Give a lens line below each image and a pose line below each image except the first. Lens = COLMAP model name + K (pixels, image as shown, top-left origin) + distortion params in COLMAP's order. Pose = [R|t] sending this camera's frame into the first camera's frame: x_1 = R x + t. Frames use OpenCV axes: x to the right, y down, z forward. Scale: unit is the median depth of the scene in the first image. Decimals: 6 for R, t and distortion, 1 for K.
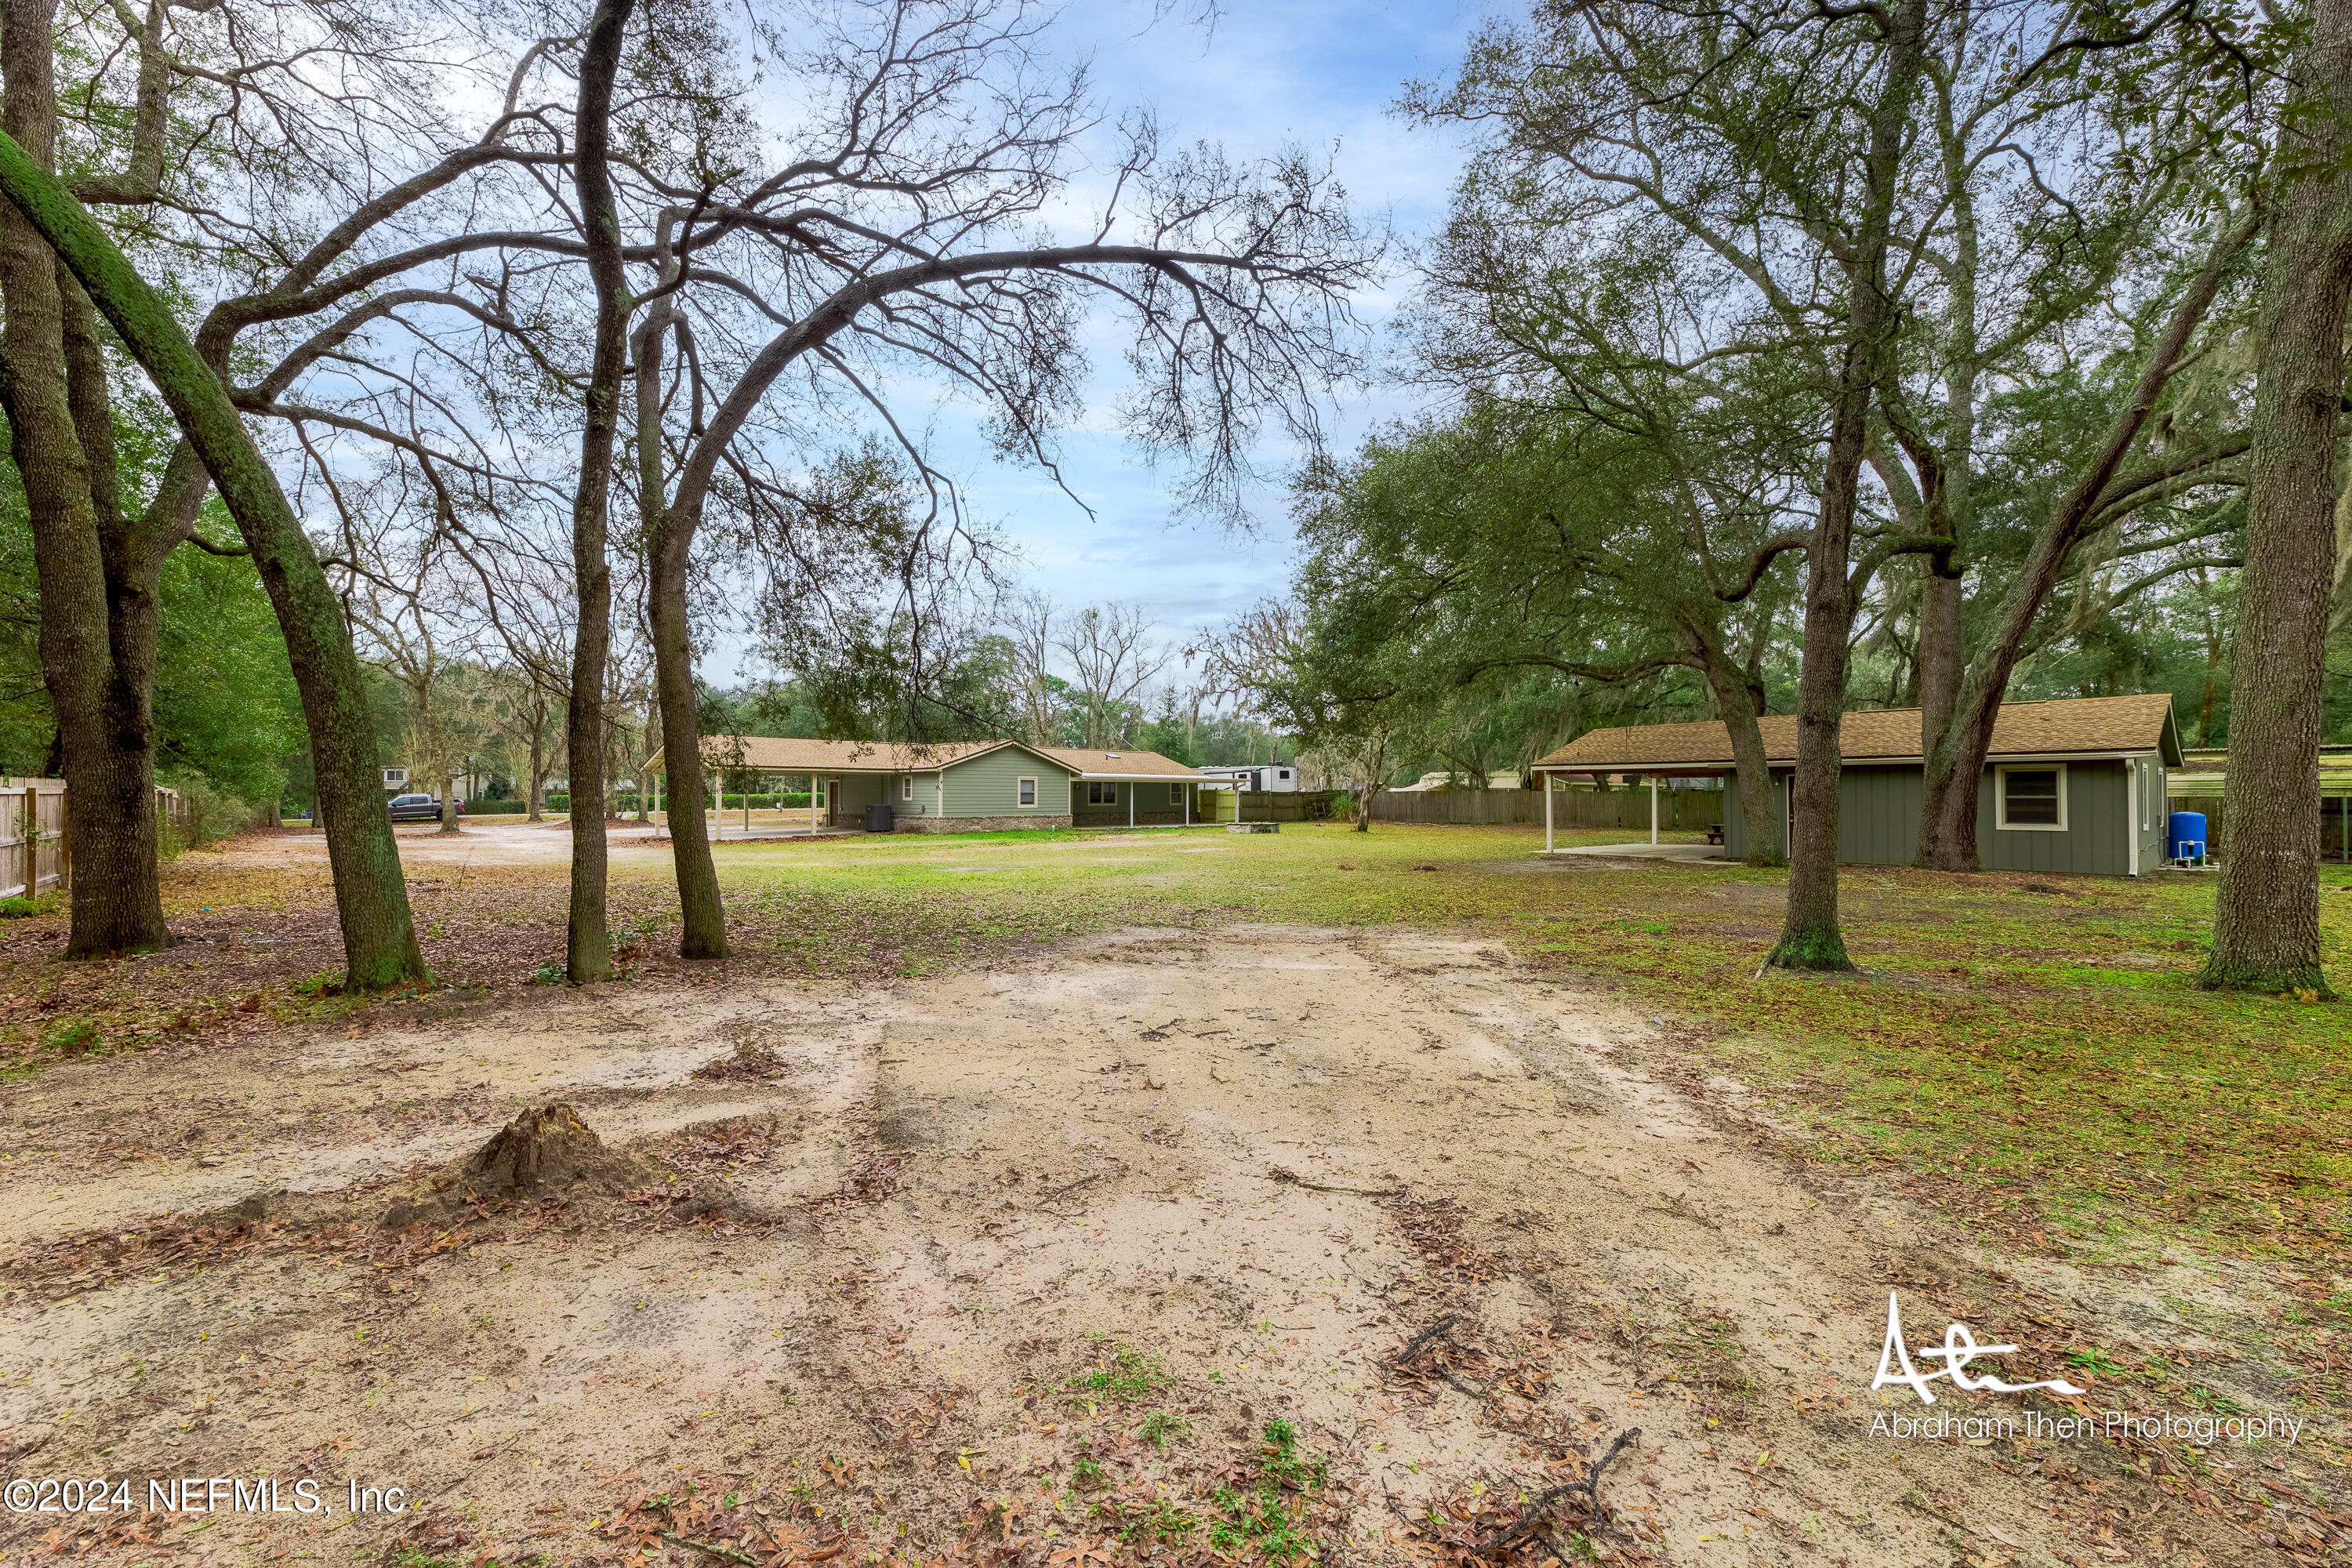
lens RADIAL K [[958.3, 0, 1168.3], [0, 958.3, 786.3], [0, 0, 1]] dist [0.000042, 0.000691]
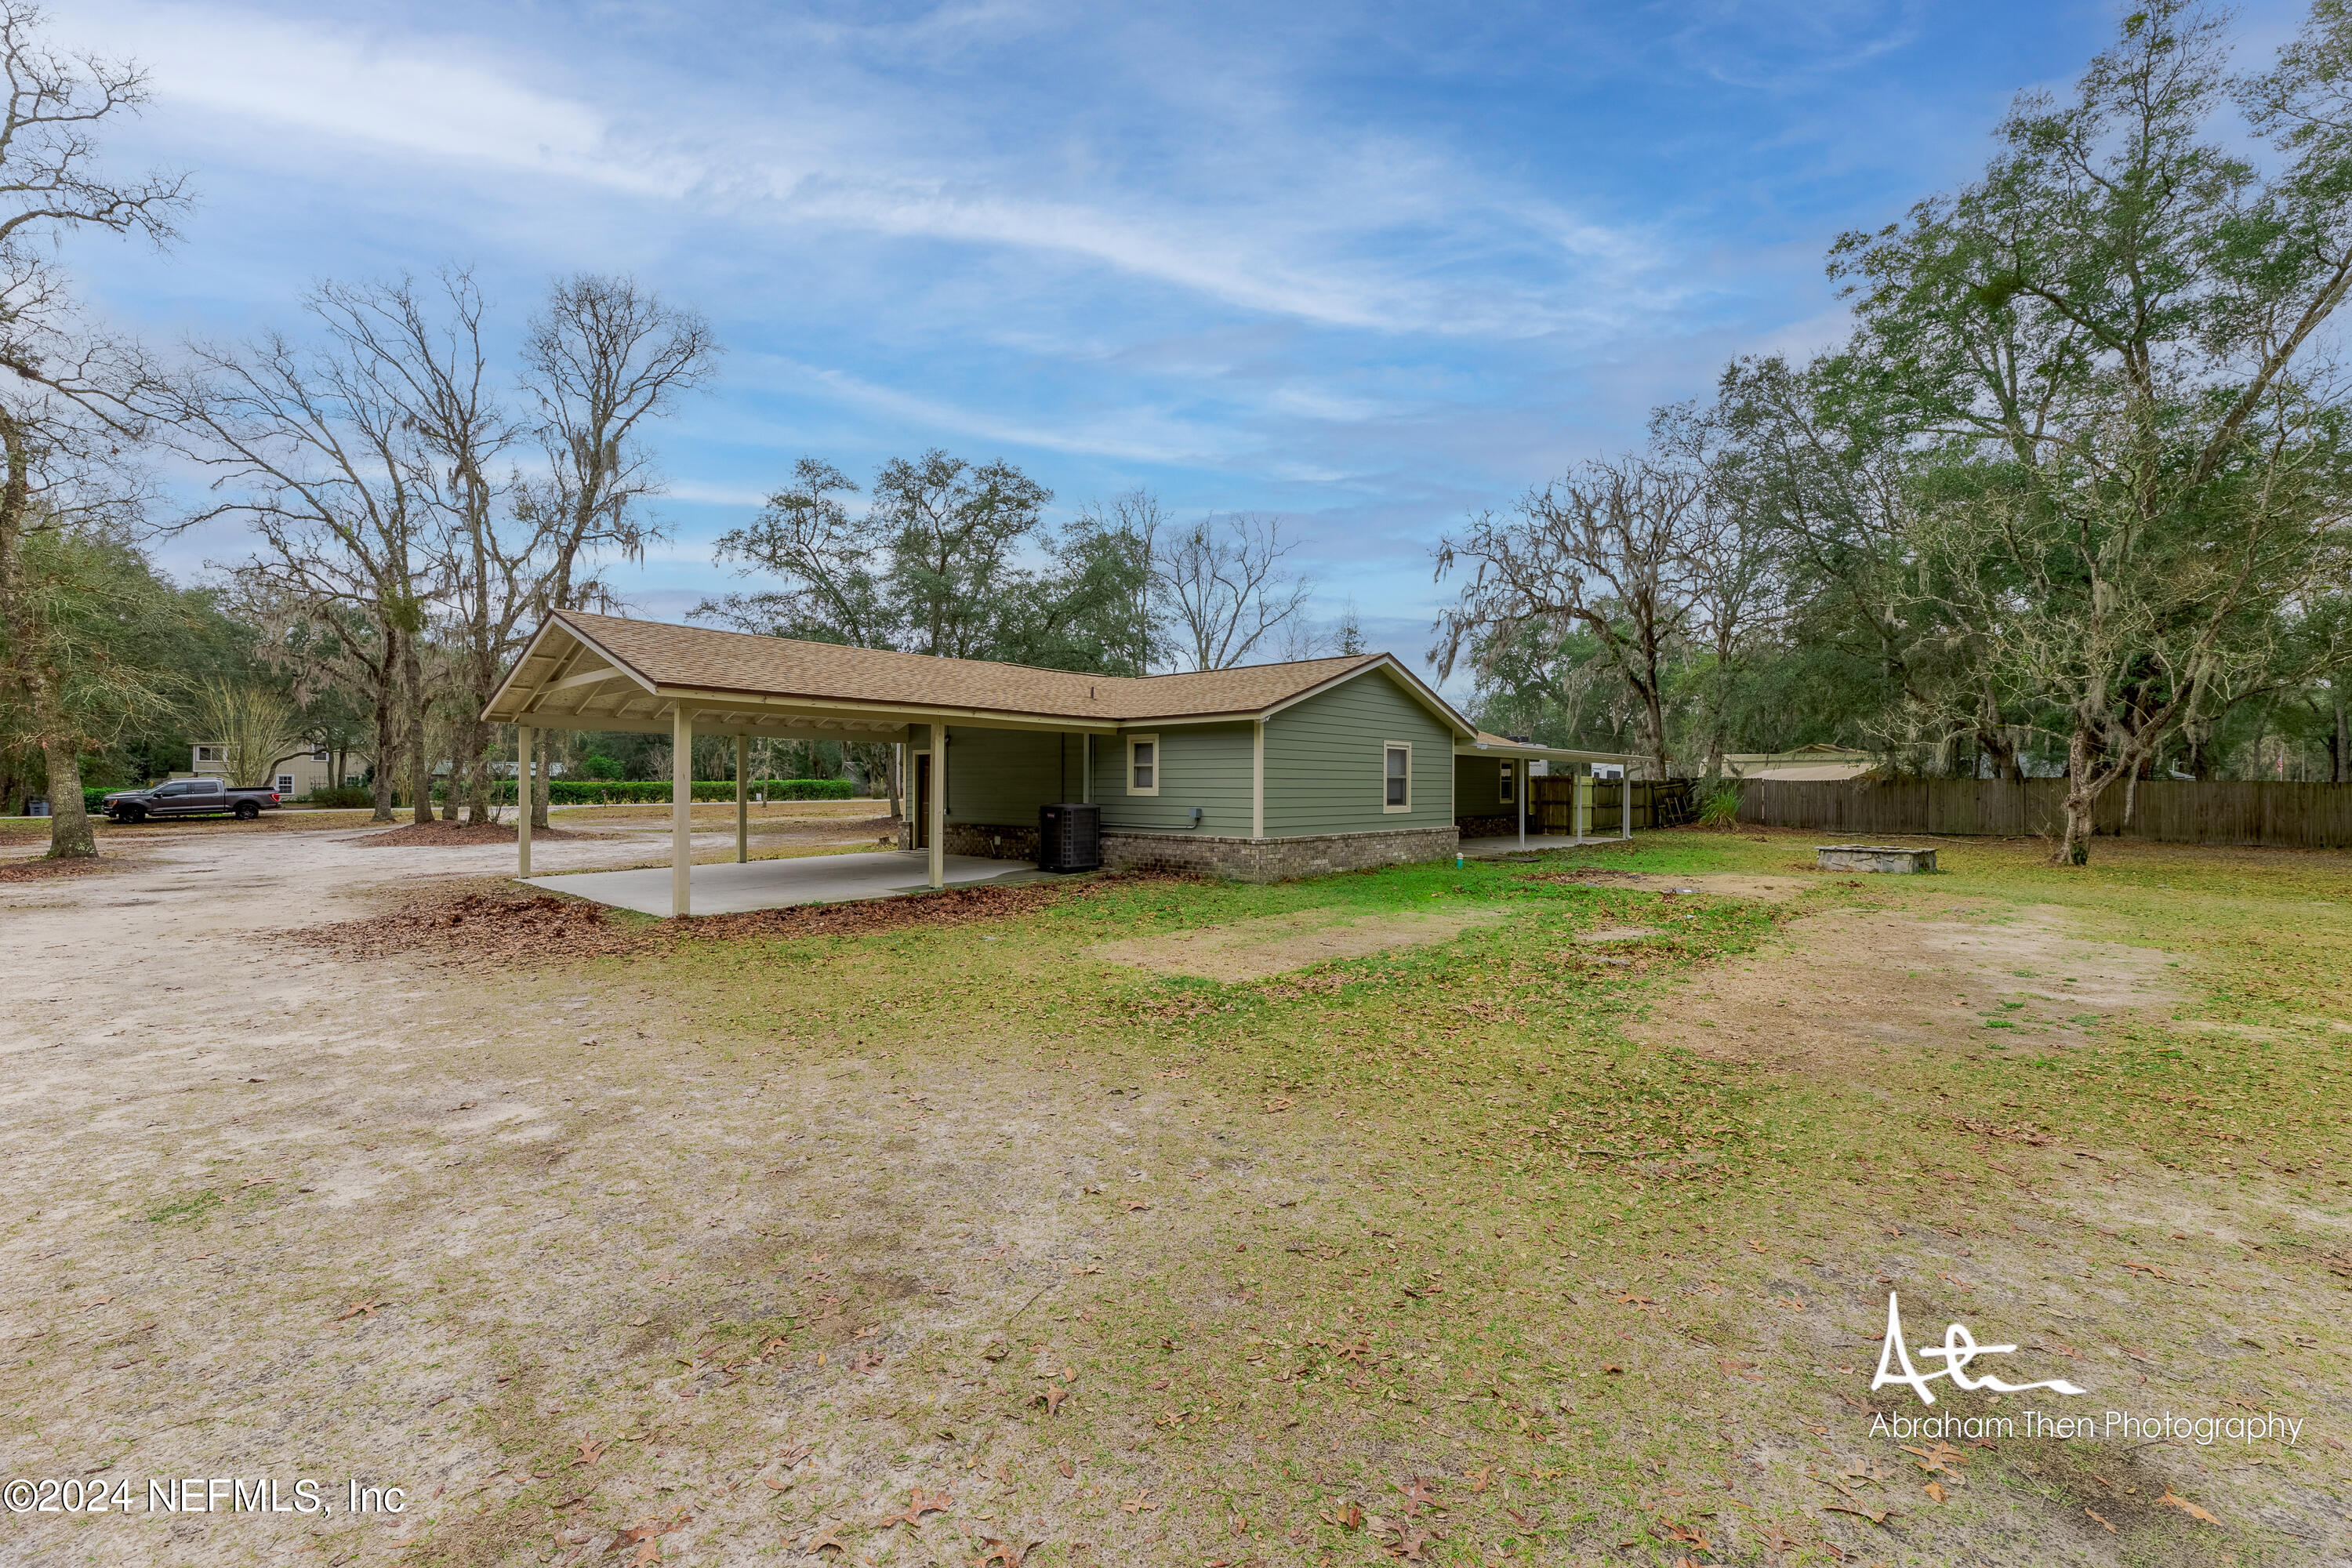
lens RADIAL K [[958.3, 0, 1187.7], [0, 958.3, 788.3], [0, 0, 1]] dist [0.000042, 0.000691]
pose [[0.998545, 0.002970, 0.053838, -0.258250], [-0.003719, 0.999897, 0.013830, 0.005180], [-0.053791, -0.014010, 0.998454, 0.546963]]
